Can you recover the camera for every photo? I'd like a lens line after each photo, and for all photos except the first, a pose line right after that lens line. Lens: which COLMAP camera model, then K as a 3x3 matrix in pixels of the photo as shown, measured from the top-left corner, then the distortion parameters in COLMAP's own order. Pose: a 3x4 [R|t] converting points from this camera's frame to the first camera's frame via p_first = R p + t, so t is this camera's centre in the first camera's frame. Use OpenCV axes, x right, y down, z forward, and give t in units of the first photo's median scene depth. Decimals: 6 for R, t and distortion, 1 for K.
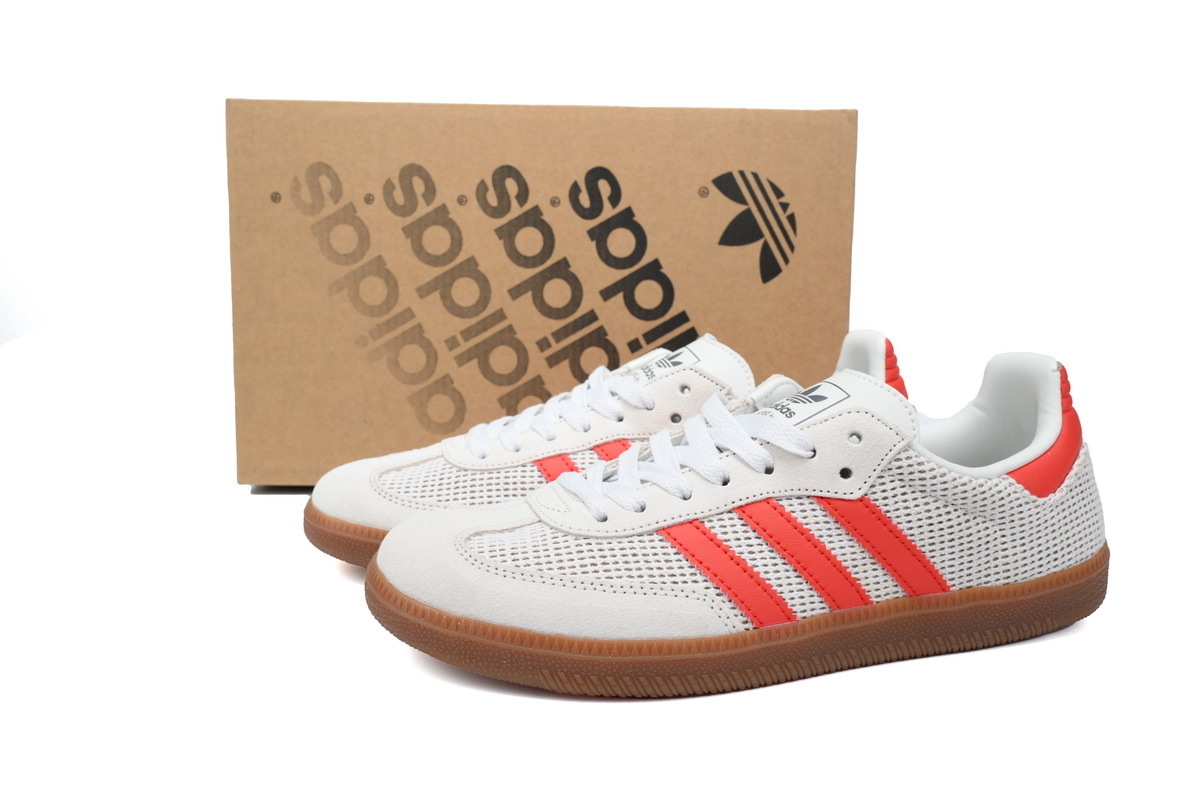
lens RADIAL K [[1016.1, 0, 600.0], [0, 1016.1, 400.0], [0, 0, 1]] dist [-0.003473, -0.000741]
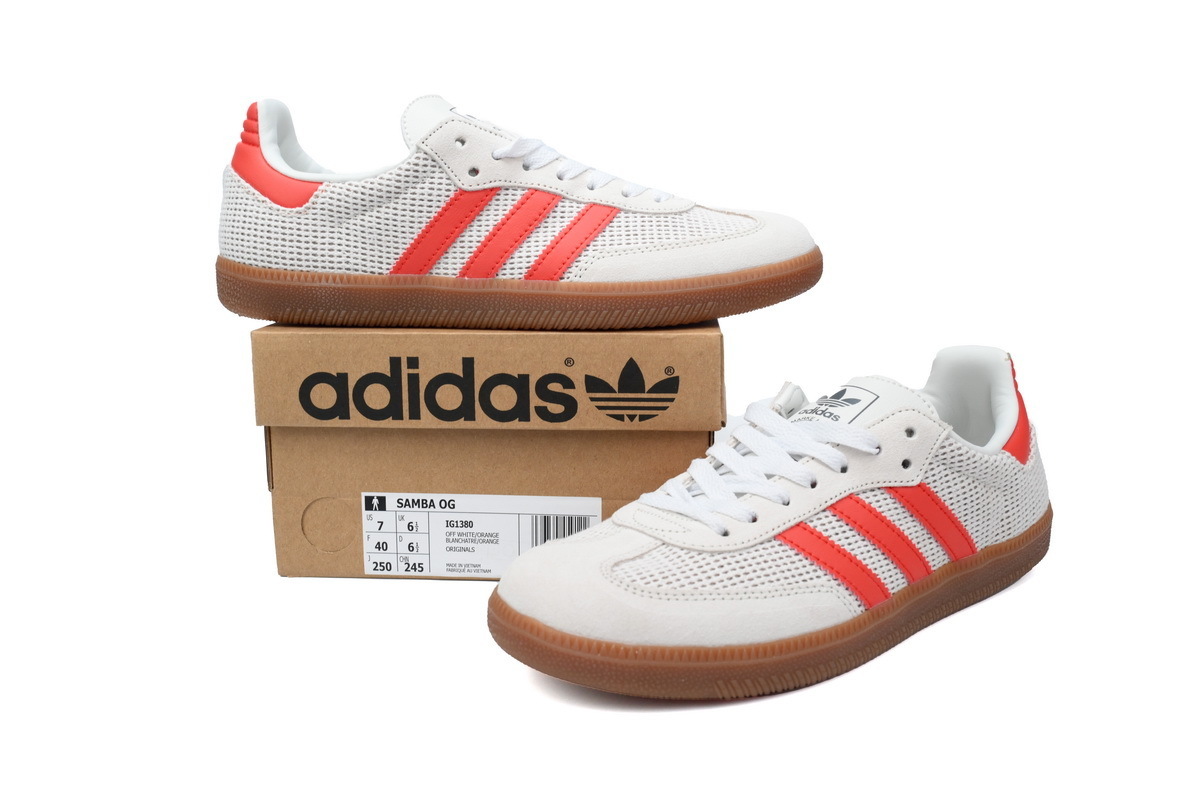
lens RADIAL K [[1016.1, 0, 600.0], [0, 1016.1, 400.0], [0, 0, 1]] dist [-0.003473, -0.000741]
pose [[0.936845, -0.098644, 0.335547, -0.464652], [0.098125, 0.995001, 0.018546, -0.055942], [-0.335699, 0.015551, 0.941841, 0.027441]]
